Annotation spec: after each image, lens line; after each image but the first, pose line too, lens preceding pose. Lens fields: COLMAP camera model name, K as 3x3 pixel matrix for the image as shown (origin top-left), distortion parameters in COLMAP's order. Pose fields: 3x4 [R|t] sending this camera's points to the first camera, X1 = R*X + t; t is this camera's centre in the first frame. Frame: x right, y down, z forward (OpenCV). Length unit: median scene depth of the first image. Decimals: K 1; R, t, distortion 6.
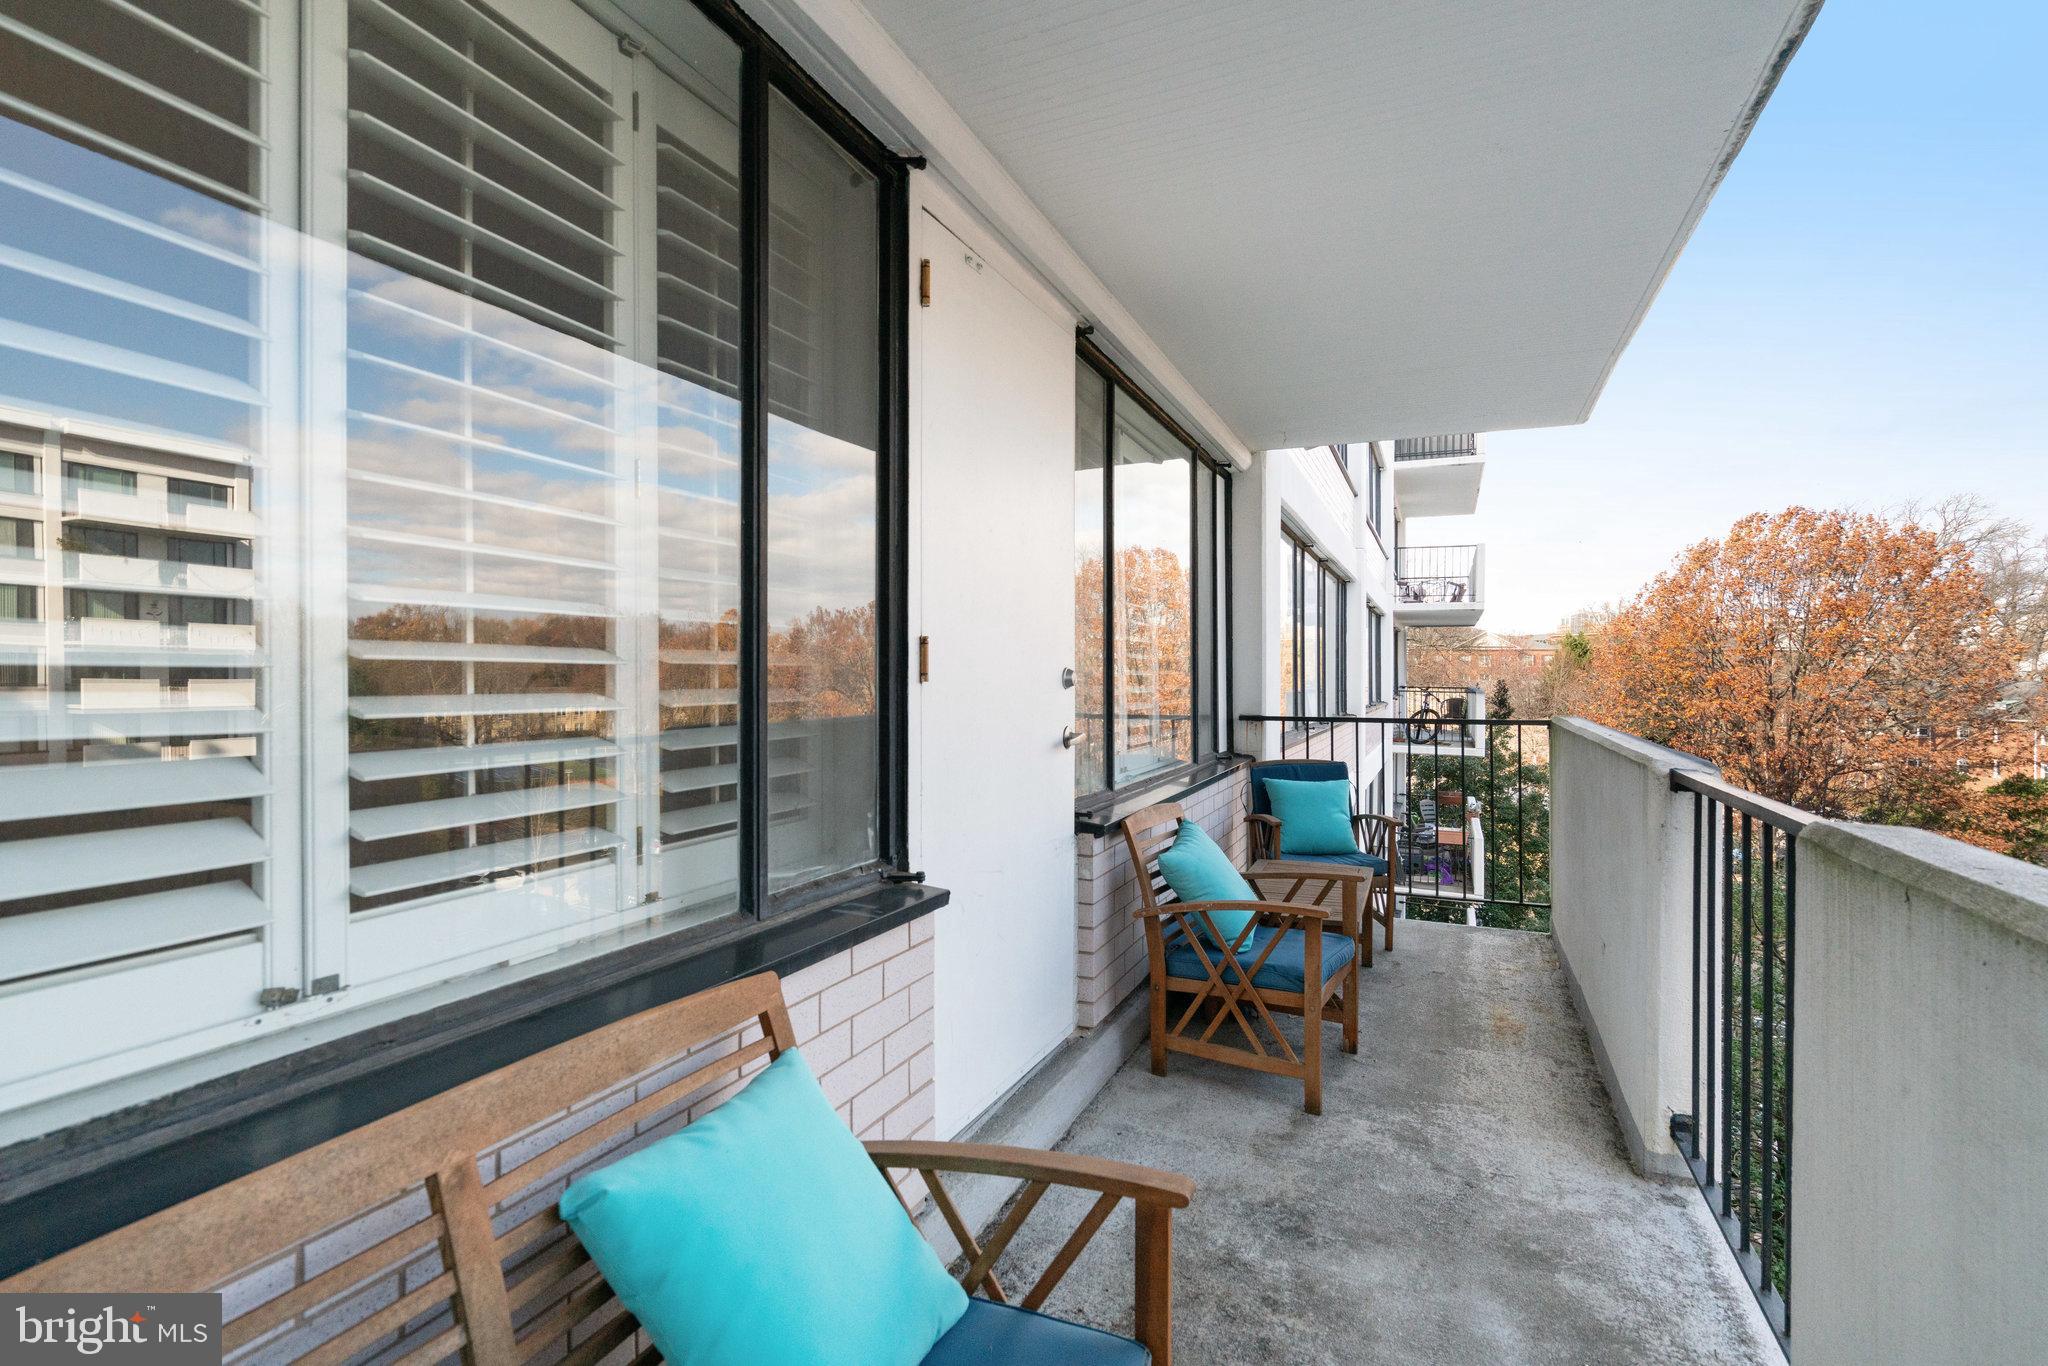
lens RADIAL K [[966.7, 0, 1013.2], [0, 966.7, 686.5], [0, 0, 1]] dist [-0.060397, 0.024622]
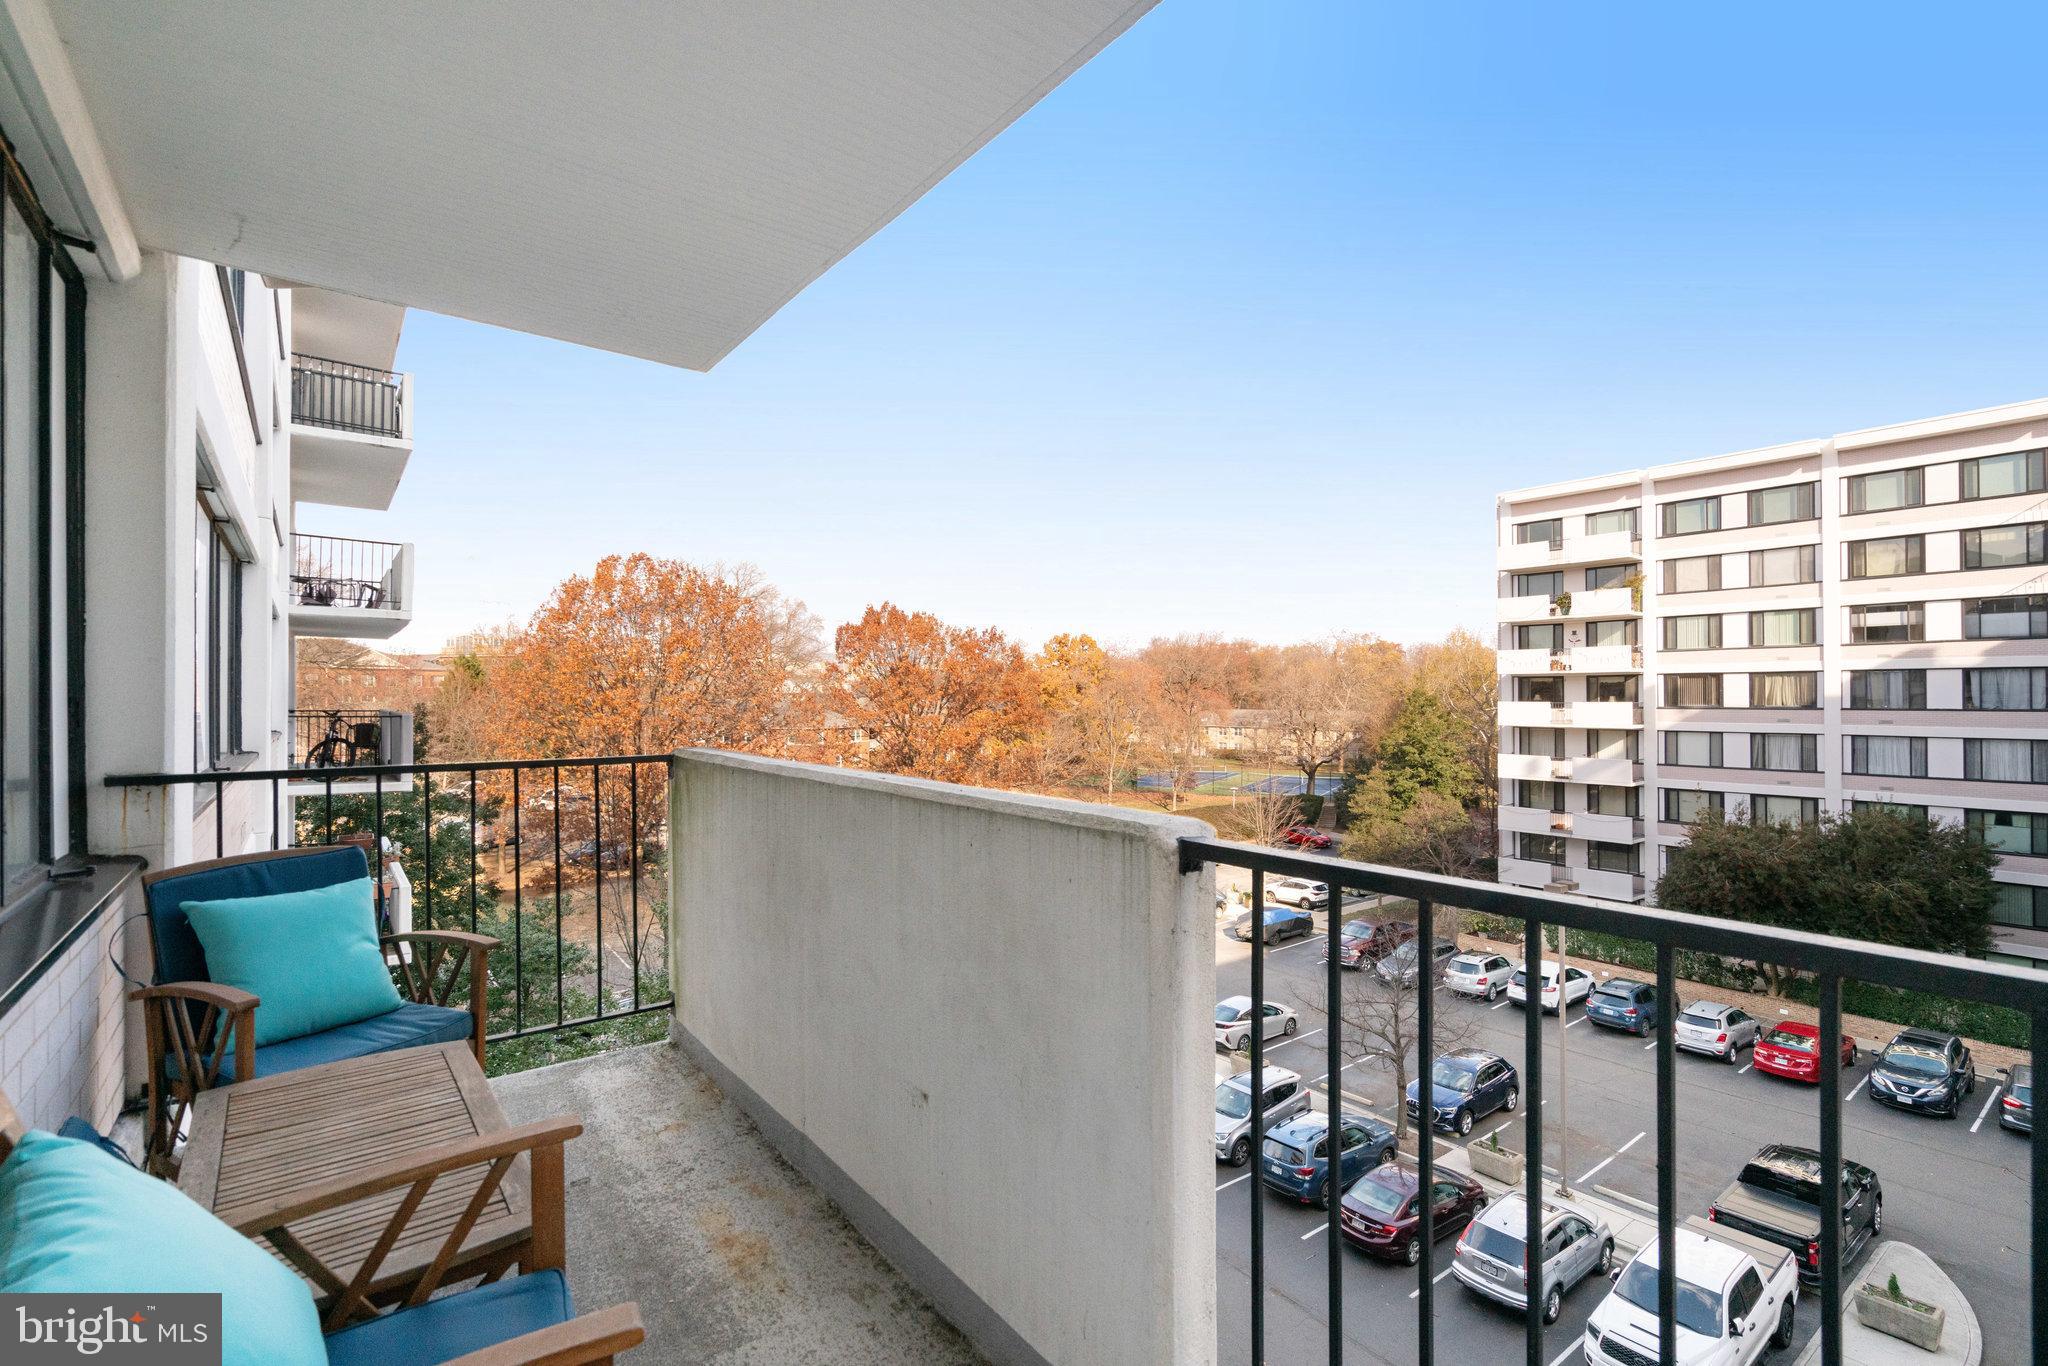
lens RADIAL K [[959.1, 0, 1024.8], [0, 959.1, 688.1], [0, 0, 1]] dist [-0.001372, -0.000690]
pose [[0.489465, 0.005116, 0.872008, 0.039464], [0.012757, 0.999834, -0.013027, -0.002716], [-0.871930, 0.017500, 0.489319, 0.352443]]
